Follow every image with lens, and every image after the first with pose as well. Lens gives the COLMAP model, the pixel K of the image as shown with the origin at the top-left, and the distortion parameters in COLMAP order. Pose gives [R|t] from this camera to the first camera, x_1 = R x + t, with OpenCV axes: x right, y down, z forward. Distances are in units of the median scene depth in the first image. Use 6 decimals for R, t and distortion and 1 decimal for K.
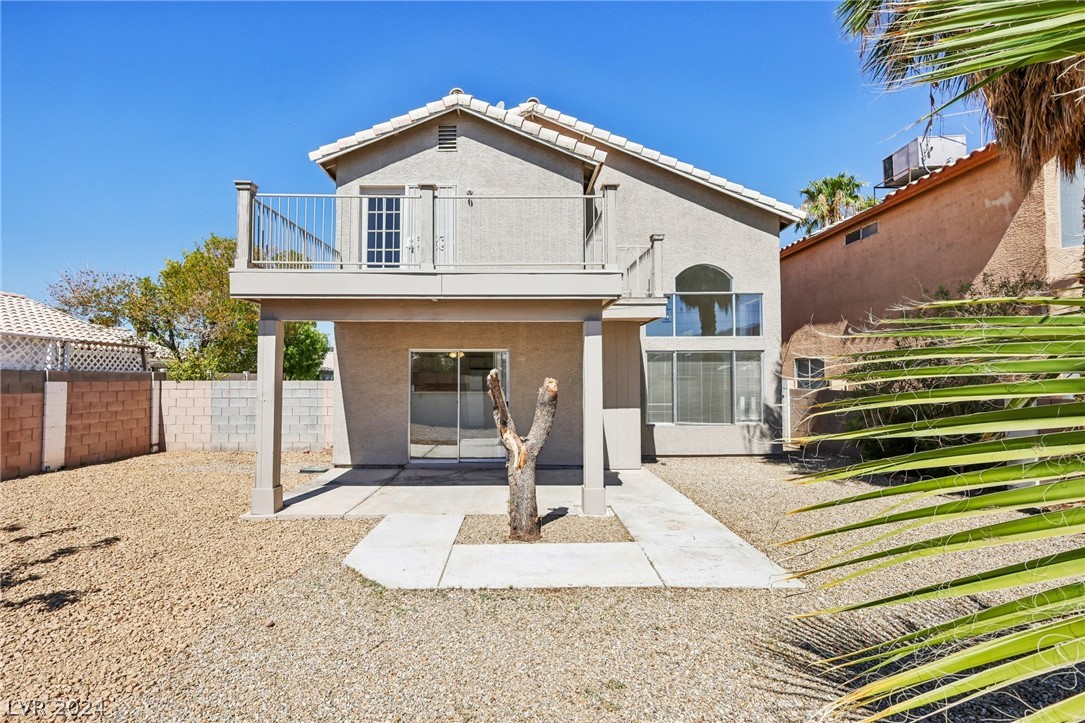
lens RADIAL K [[500.5, 0, 534.0], [0, 500.5, 364.4], [0, 0, 1]] dist [-0.000856, 0.000304]
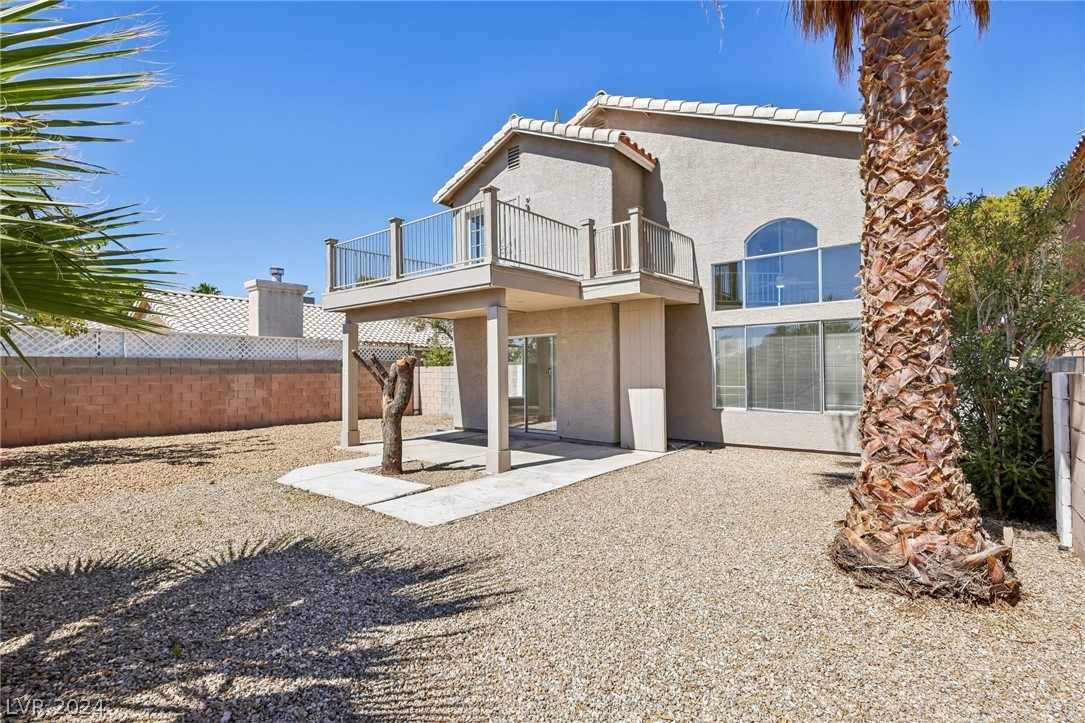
lens RADIAL K [[500.5, 0, 532.6], [0, 500.5, 361.8], [0, 0, 1]] dist [-0.000856, 0.000304]
pose [[0.774112, -0.015242, -0.632866, 0.602563], [0.025352, 0.999655, 0.006936, 0.022805], [0.632541, -0.021414, 0.774231, 0.102532]]
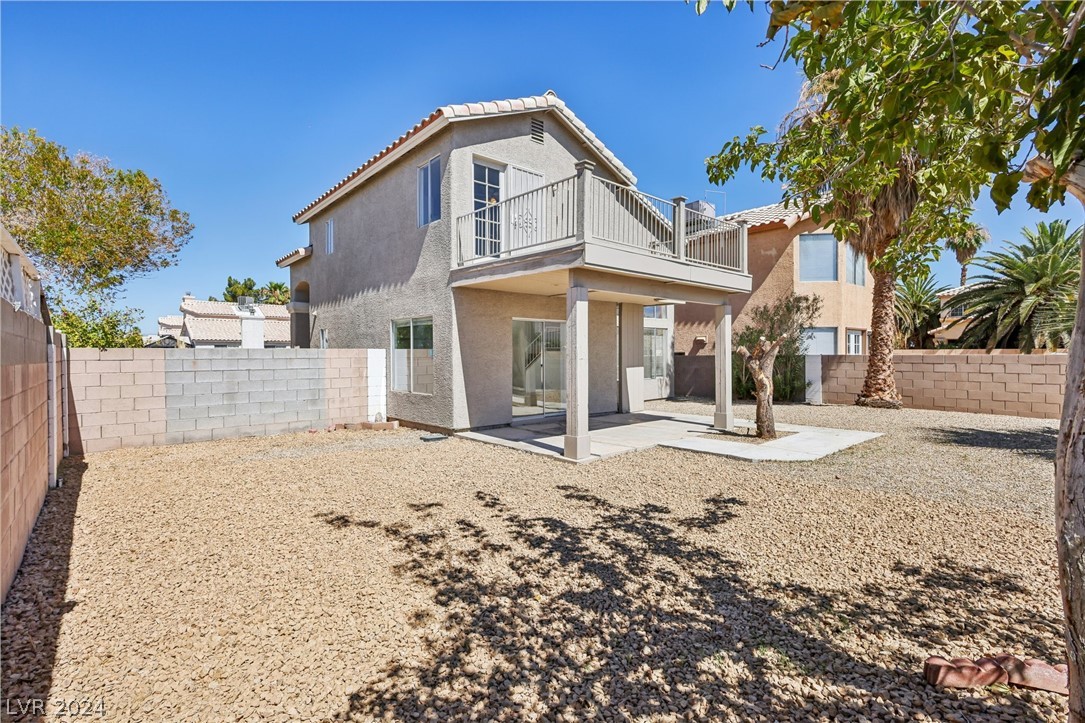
lens RADIAL K [[500.5, 0, 544.0], [0, 500.5, 359.2], [0, 0, 1]] dist [-0.000856, 0.000304]
pose [[0.753557, -0.010244, 0.657303, -0.905551], [-0.012813, 0.999460, 0.030267, 0.026370], [-0.657258, -0.031230, 0.753019, 0.128738]]
